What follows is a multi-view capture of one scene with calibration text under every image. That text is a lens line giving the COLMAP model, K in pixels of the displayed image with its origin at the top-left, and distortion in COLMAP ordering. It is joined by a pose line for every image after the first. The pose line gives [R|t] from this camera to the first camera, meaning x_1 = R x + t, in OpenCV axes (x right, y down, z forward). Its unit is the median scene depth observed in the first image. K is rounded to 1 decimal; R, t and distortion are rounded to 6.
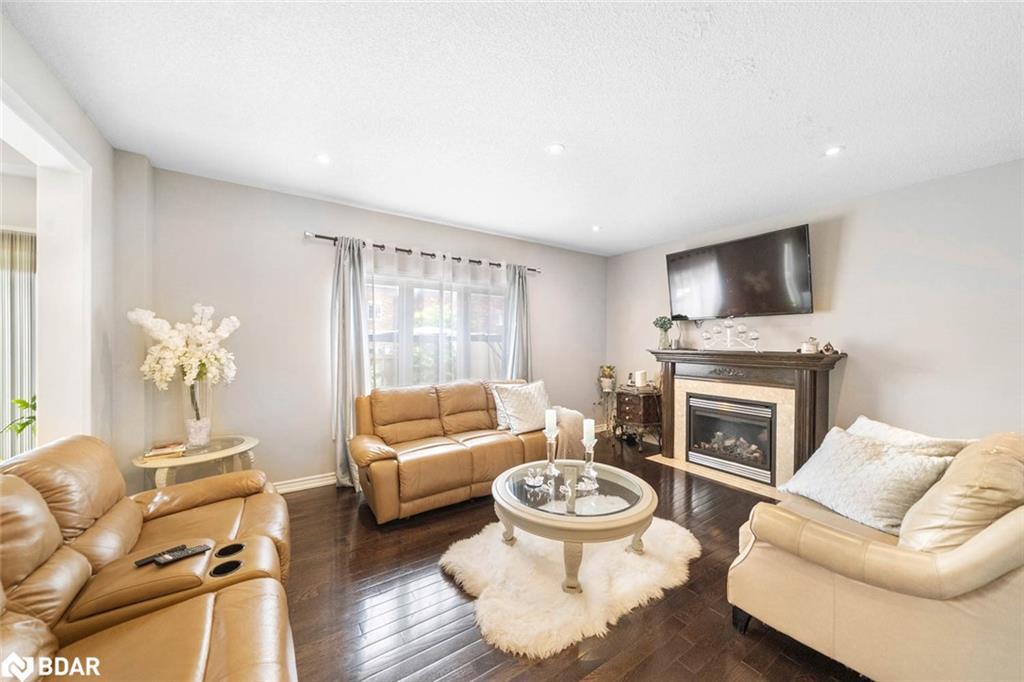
lens RADIAL K [[364.5, 0, 514.3], [0, 364.5, 340.0], [0, 0, 1]] dist [0.000938, 0.000158]
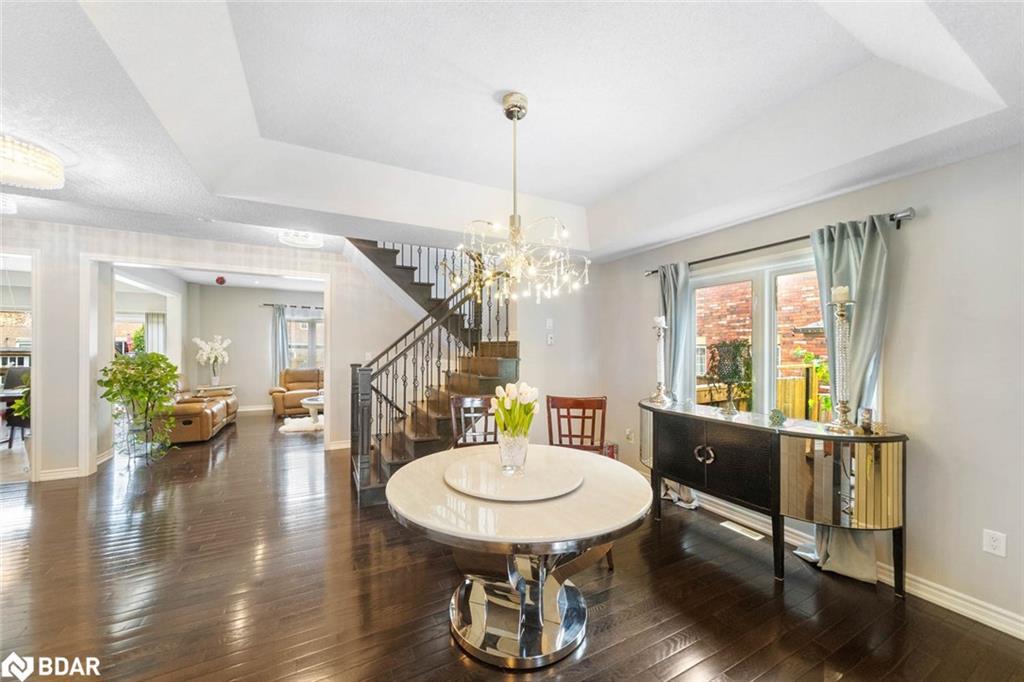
lens RADIAL K [[364.5, 0, 509.6], [0, 364.5, 344.4], [0, 0, 1]] dist [0.000938, 0.000158]
pose [[0.994359, -0.003358, -0.106016, 1.637092], [0.002703, 0.999976, -0.006324, -0.004384], [0.106034, 0.006002, 0.994344, -1.505205]]
